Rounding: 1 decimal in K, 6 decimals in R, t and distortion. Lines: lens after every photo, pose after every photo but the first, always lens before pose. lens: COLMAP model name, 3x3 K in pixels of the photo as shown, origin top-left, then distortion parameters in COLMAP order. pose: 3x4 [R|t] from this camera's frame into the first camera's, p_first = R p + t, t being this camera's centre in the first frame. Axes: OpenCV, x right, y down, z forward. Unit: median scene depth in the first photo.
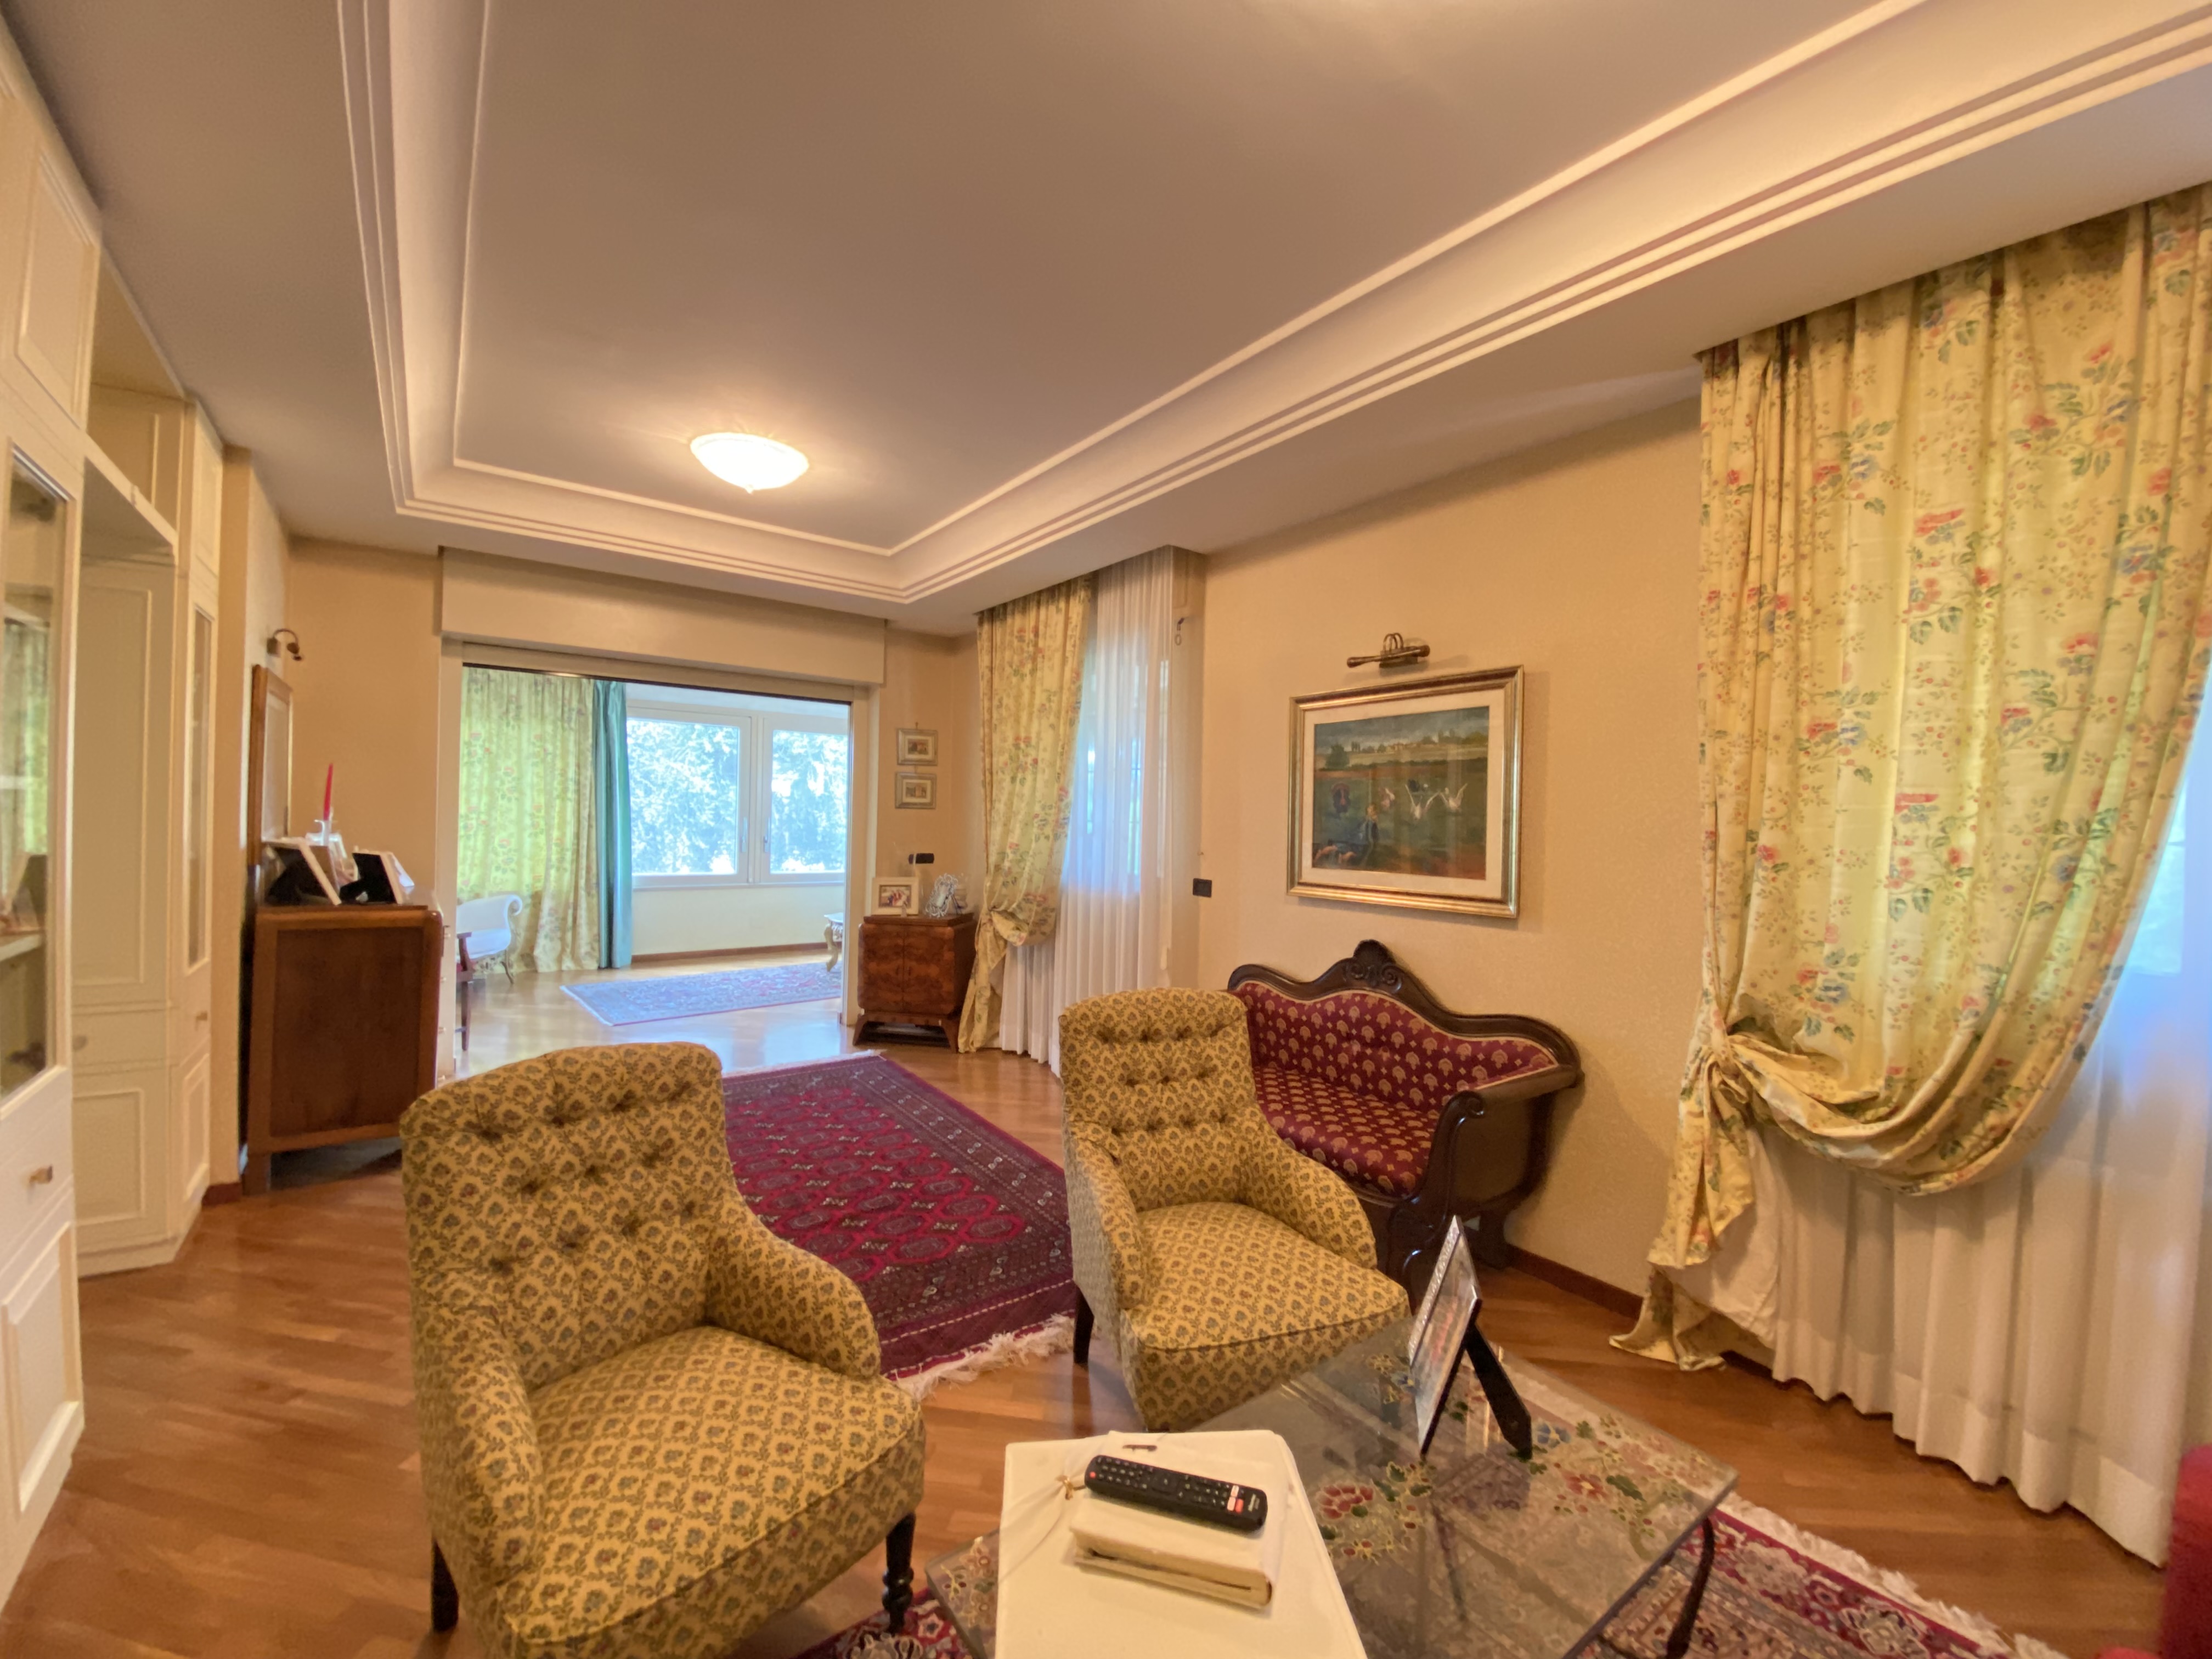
lens RADIAL K [[896.6, 0, 1112.5], [0, 896.6, 828.2], [0, 0, 1]] dist [0.016052, -0.019047]
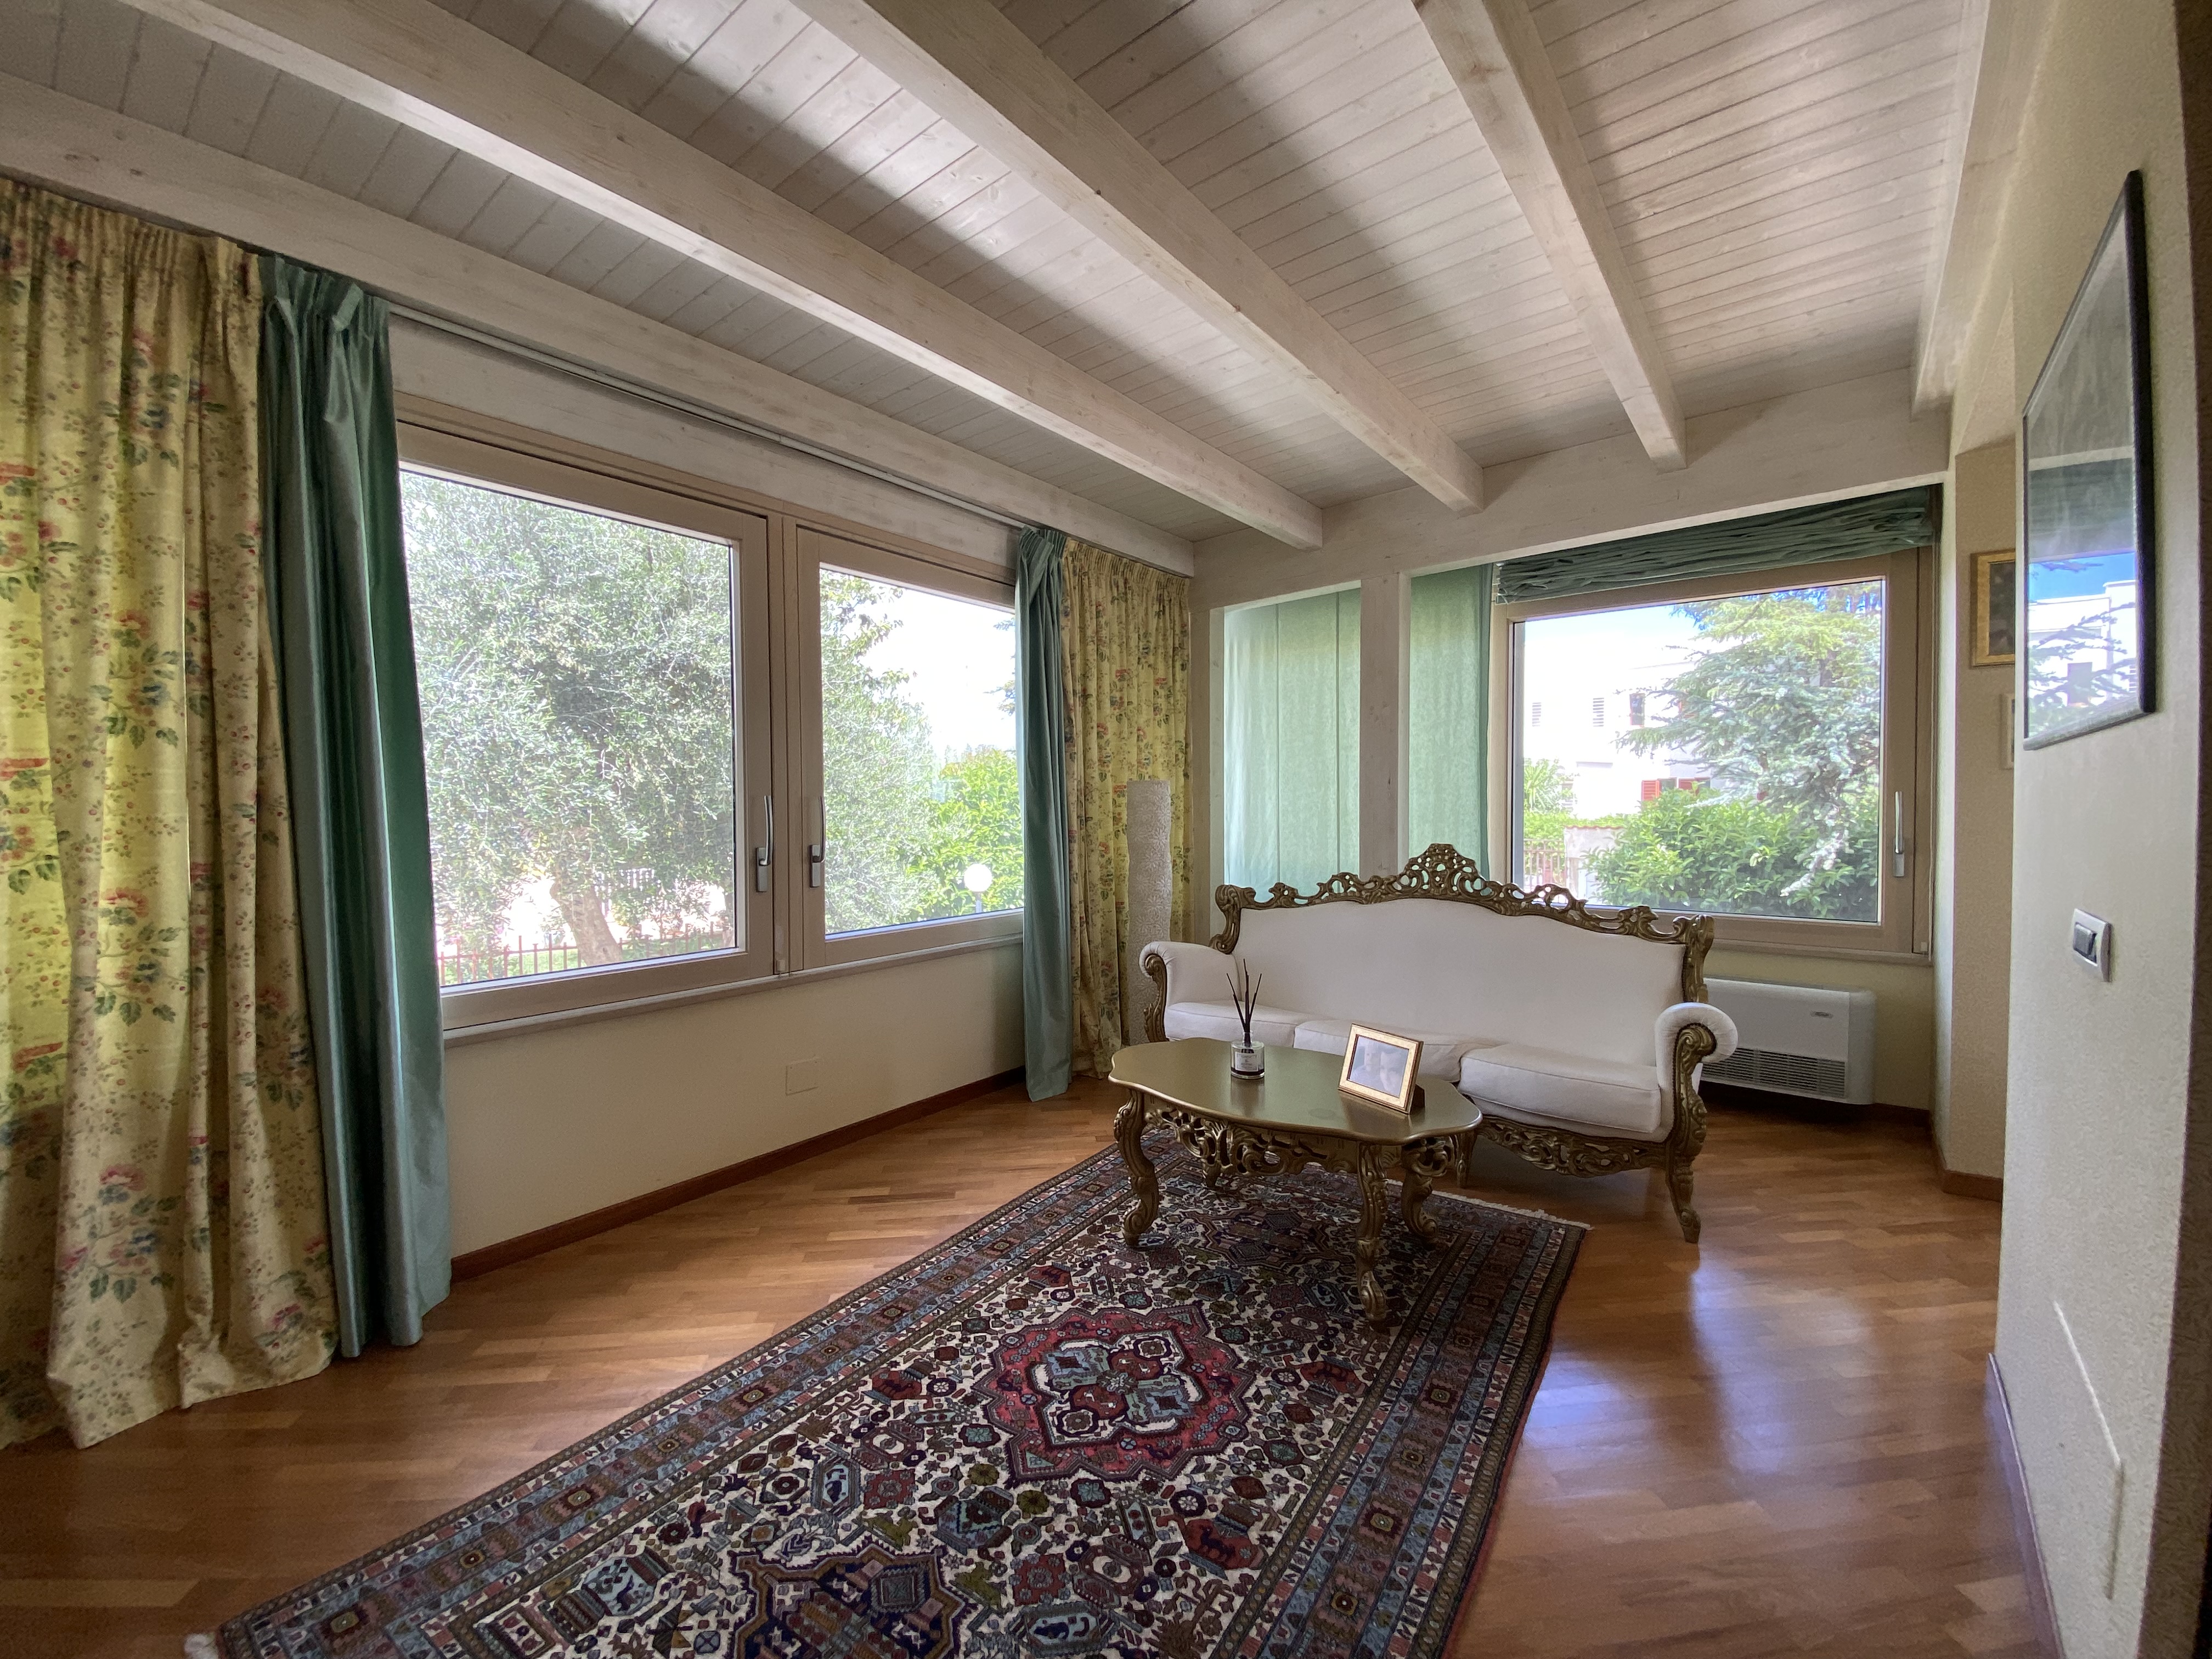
lens RADIAL K [[896.6, 0, 1112.5], [0, 896.6, 828.2], [0, 0, 1]] dist [0.016052, -0.019047]
pose [[0.974120, -0.039702, 0.222518, -0.402022], [0.036757, 0.999173, 0.017364, -0.000481], [-0.223023, -0.008736, 0.974774, 0.696714]]
